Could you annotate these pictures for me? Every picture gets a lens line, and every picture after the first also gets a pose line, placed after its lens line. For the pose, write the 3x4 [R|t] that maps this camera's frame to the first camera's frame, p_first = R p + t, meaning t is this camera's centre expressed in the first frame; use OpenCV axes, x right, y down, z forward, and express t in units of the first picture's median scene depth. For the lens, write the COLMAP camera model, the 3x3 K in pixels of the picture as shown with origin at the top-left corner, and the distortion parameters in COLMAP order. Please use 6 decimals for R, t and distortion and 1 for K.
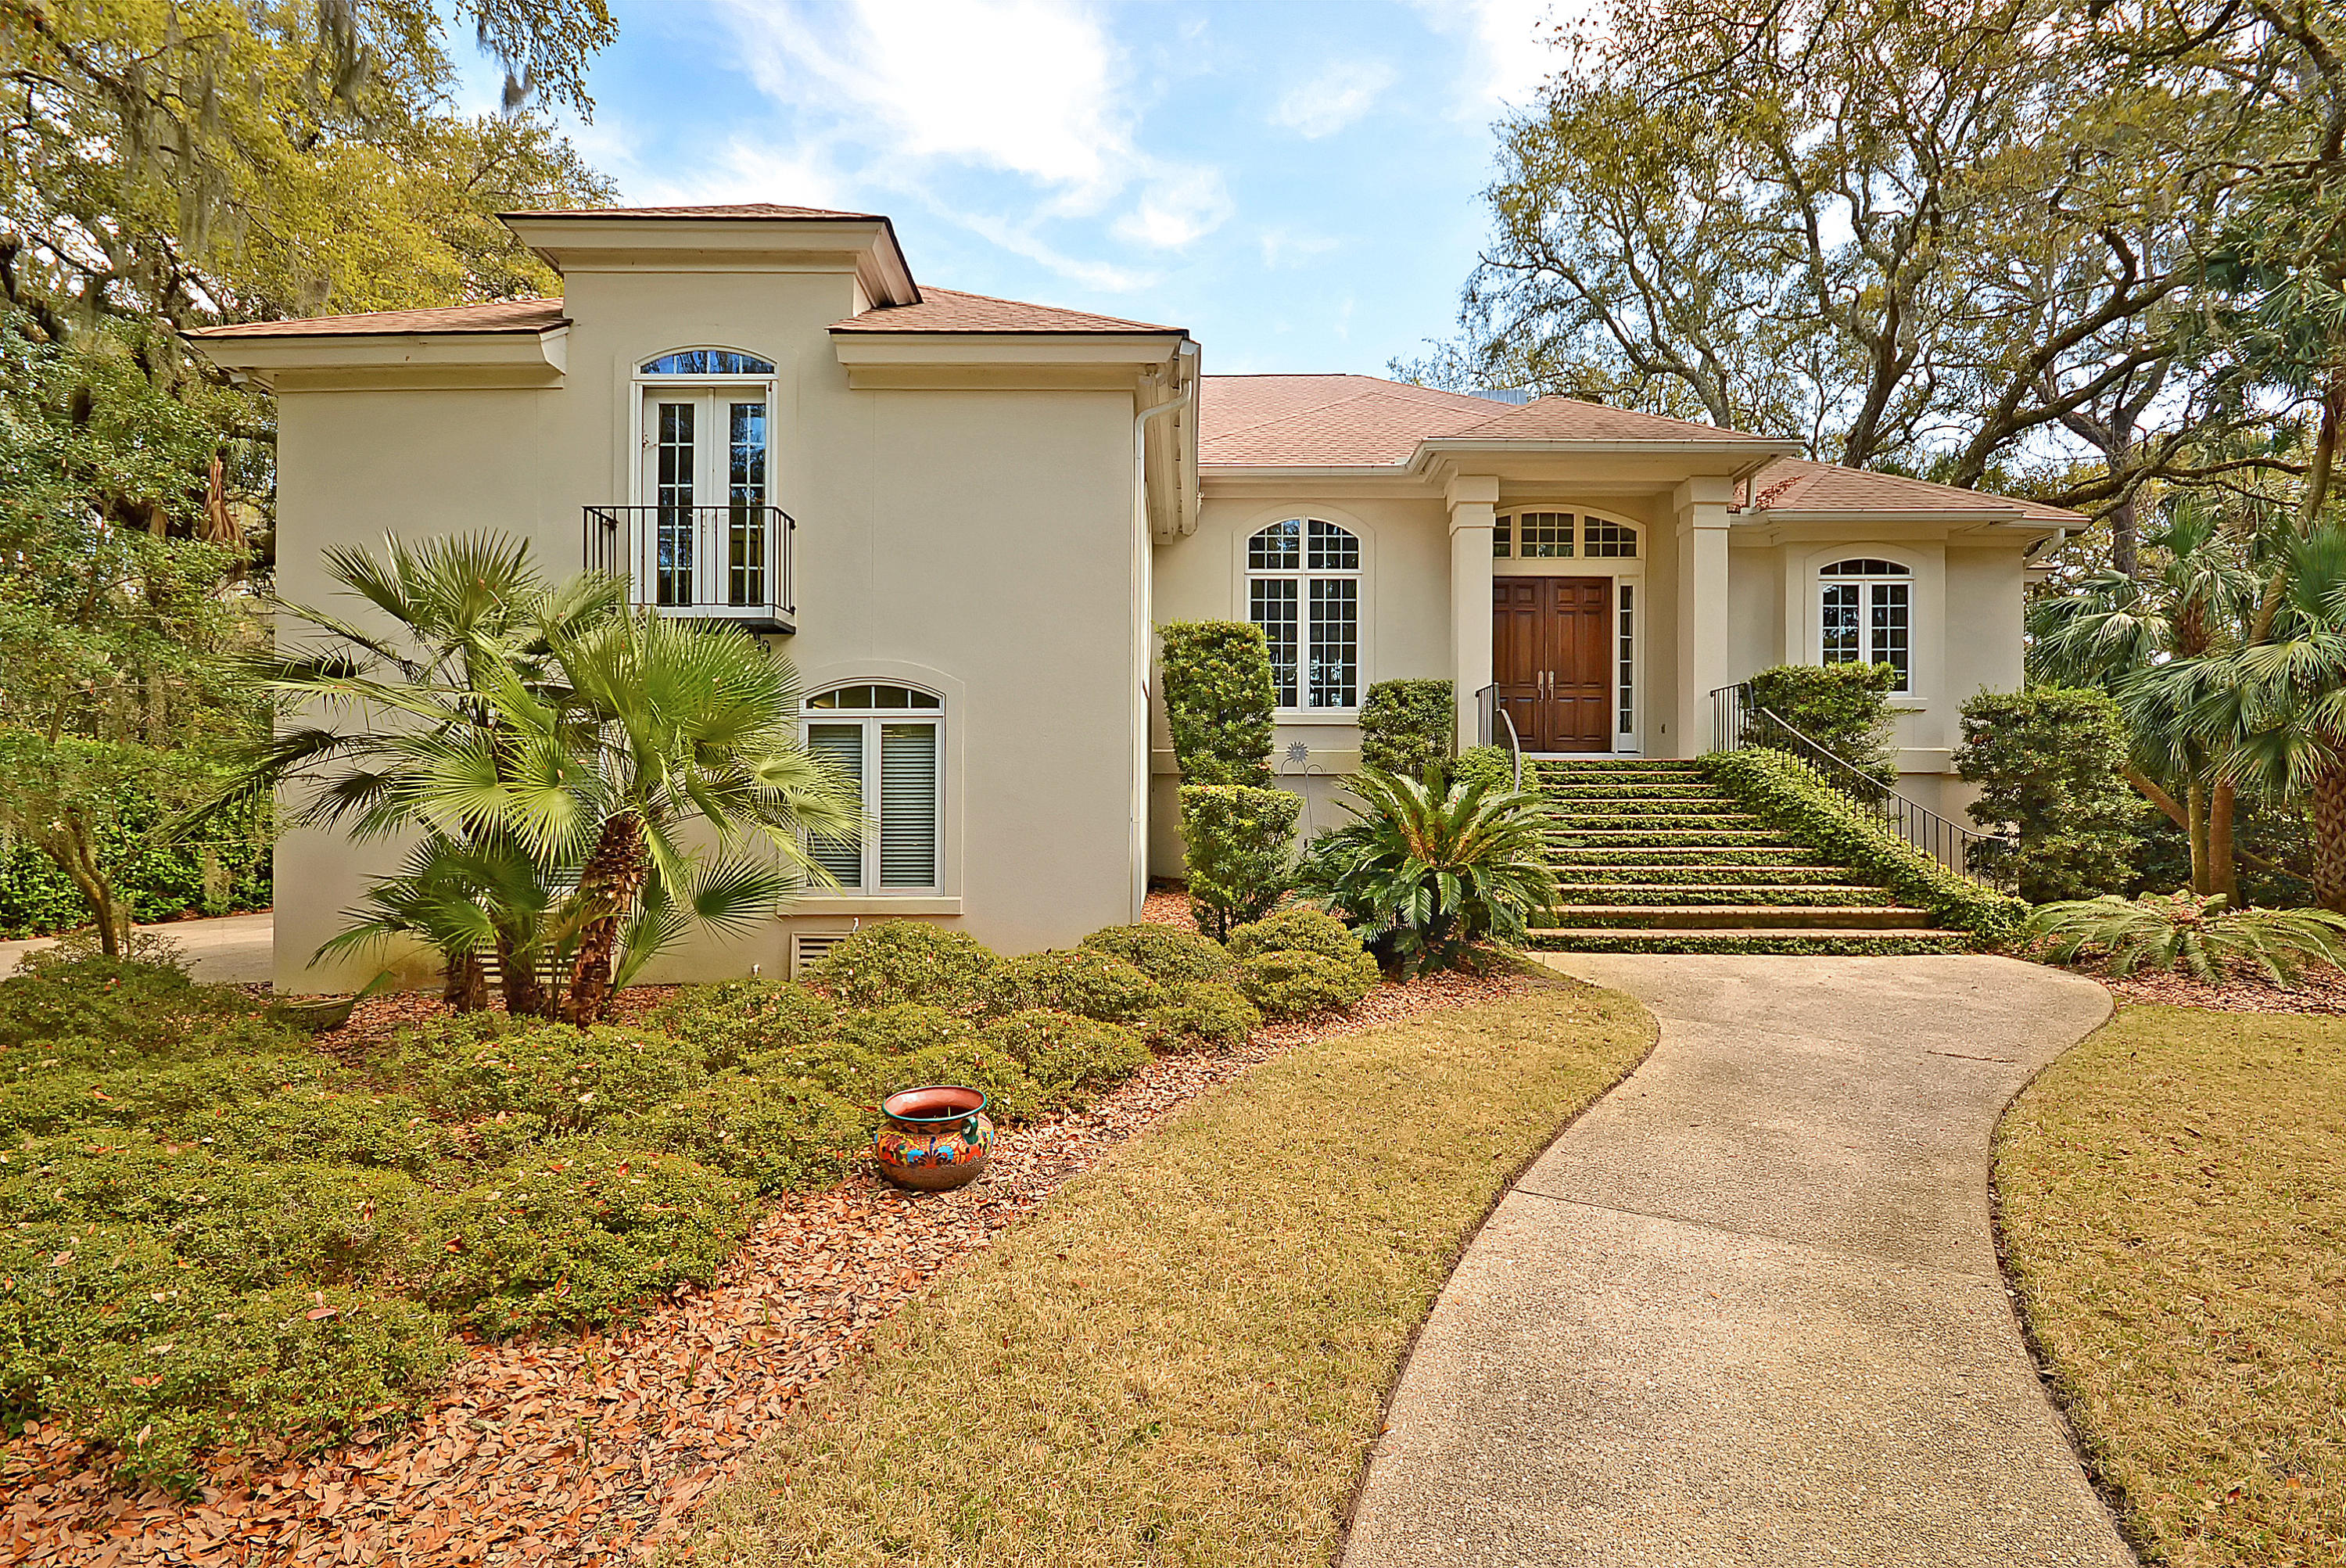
lens RADIAL K [[1050.5, 0, 1196.8], [0, 1050.5, 798.6], [0, 0, 1]] dist [-0.003140, -0.000216]
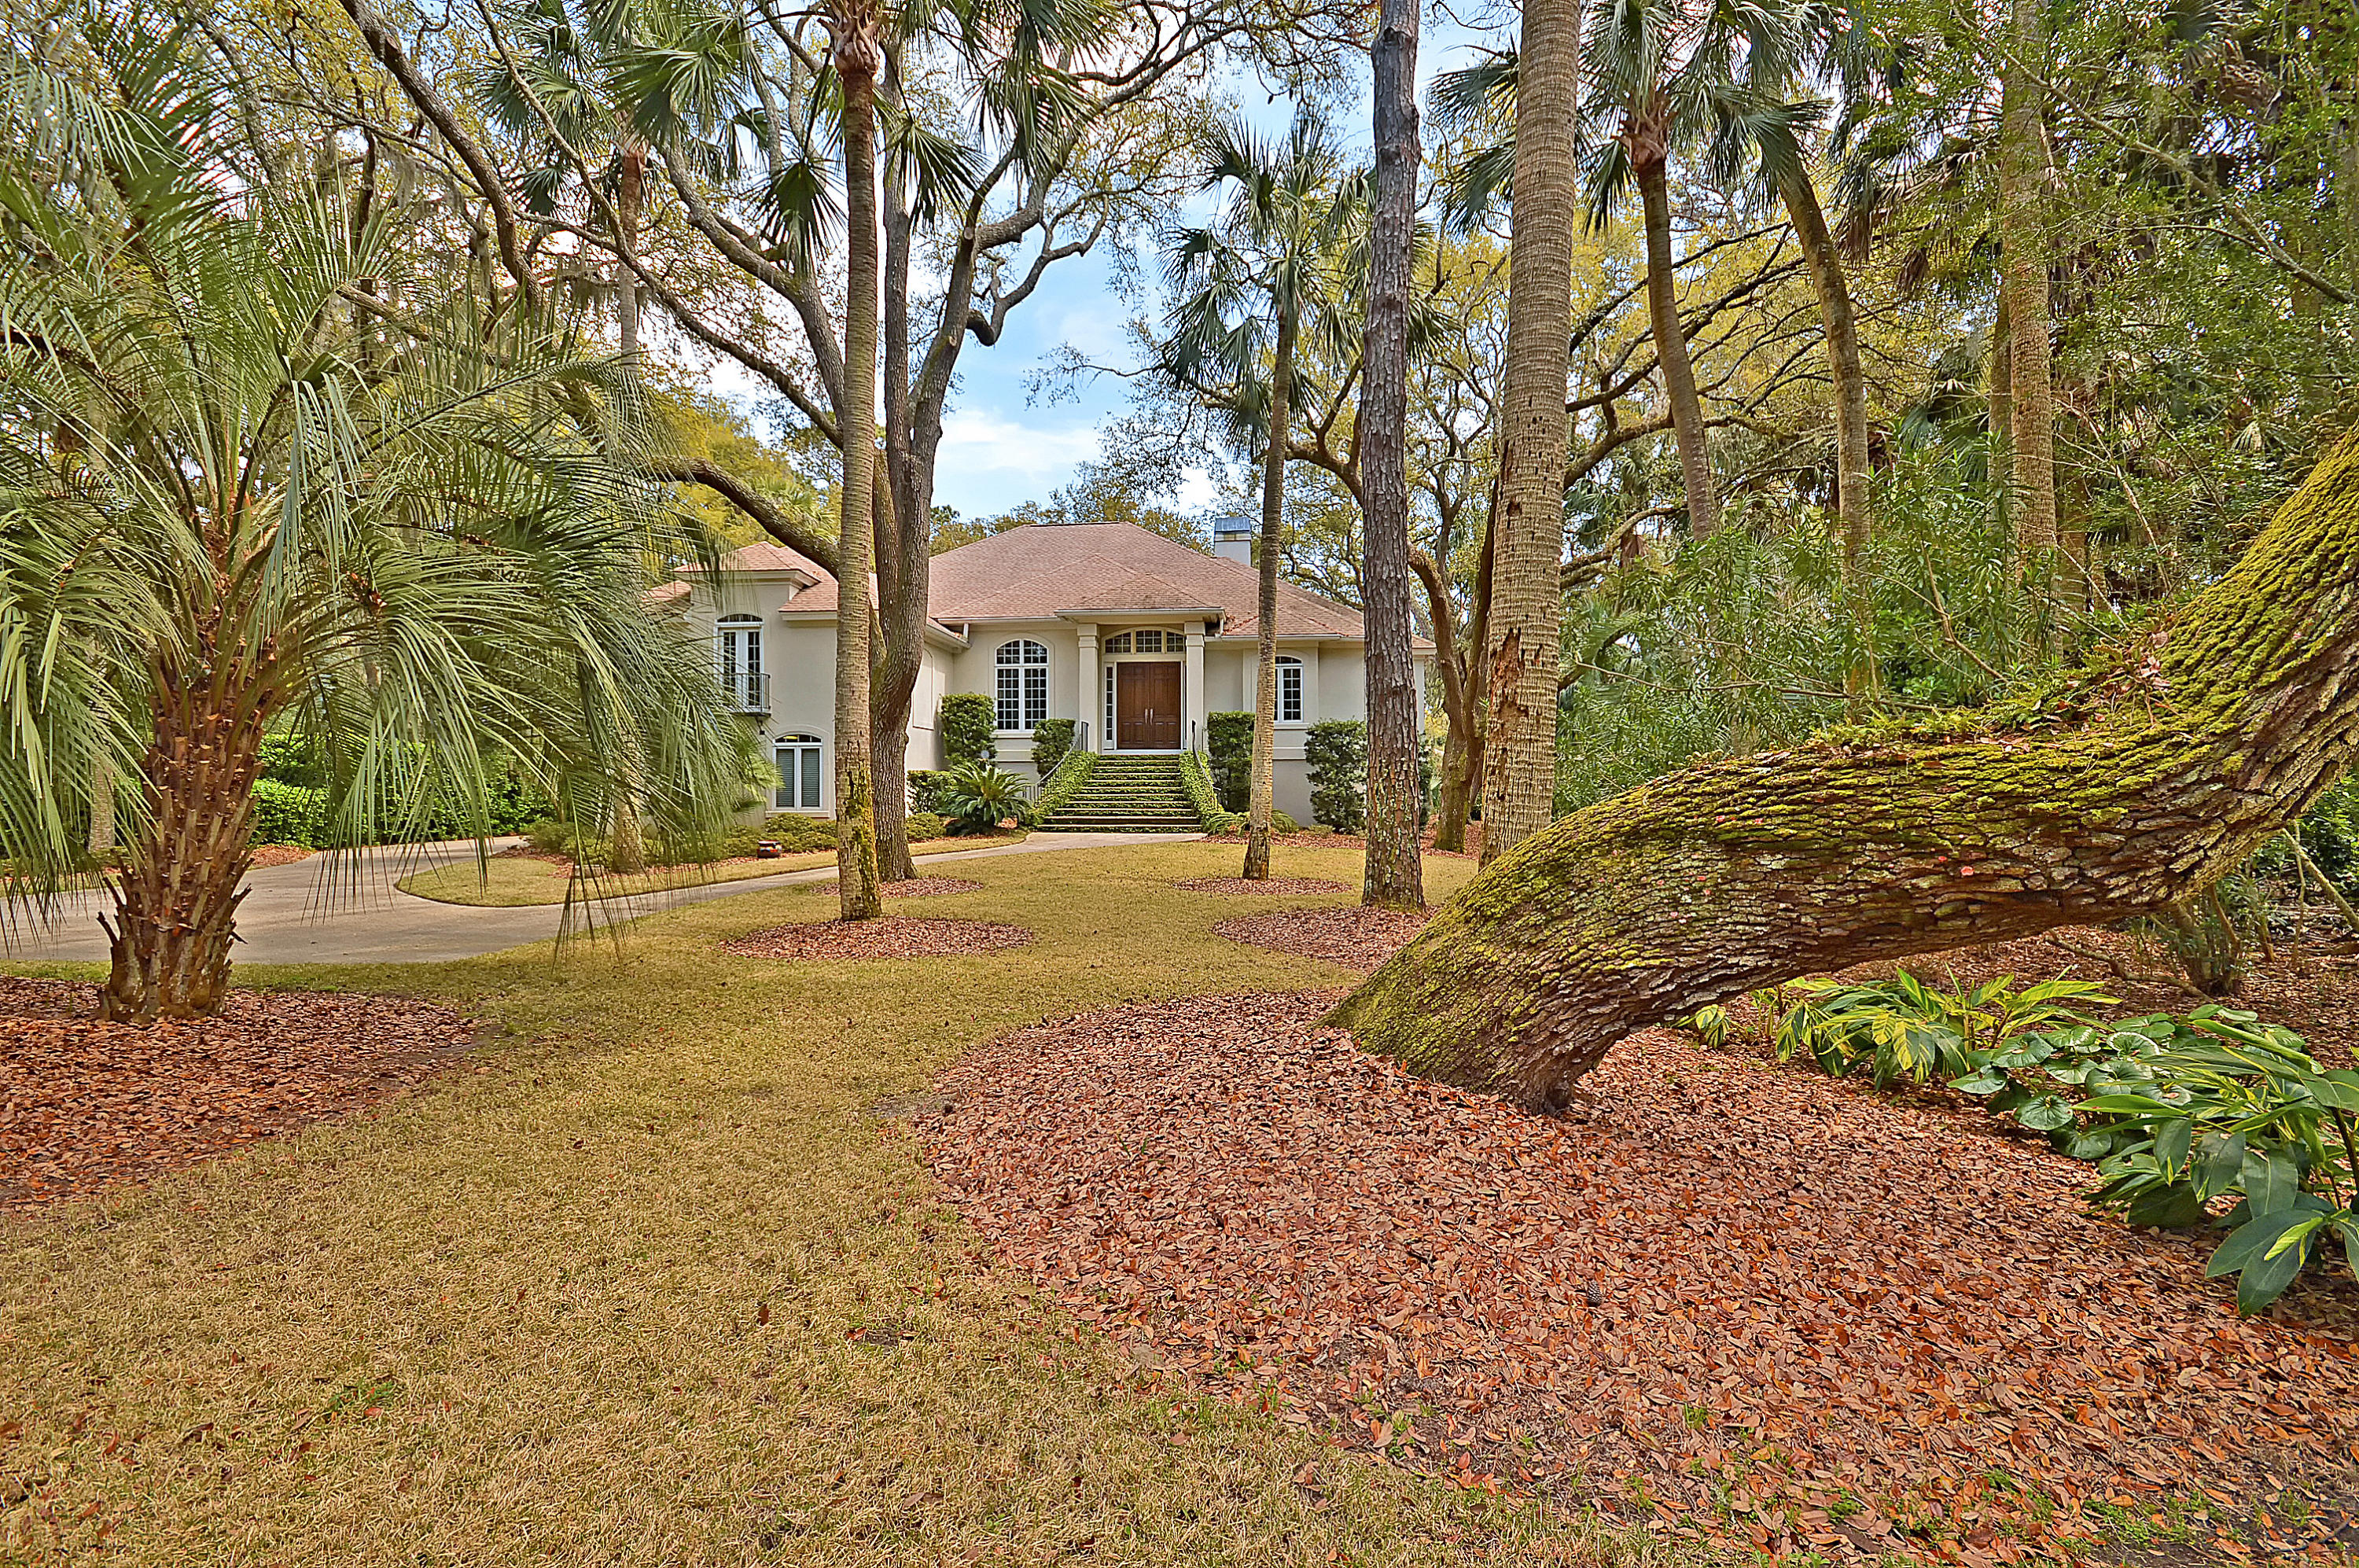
lens RADIAL K [[1060.7, 0, 1171.1], [0, 1060.7, 777.9], [0, 0, 1]] dist [0.000051, 0.000013]
pose [[0.992652, -0.003444, -0.120955, 0.680846], [0.005271, 0.999877, 0.014791, -0.020244], [0.120890, -0.015320, 0.992548, -1.121501]]
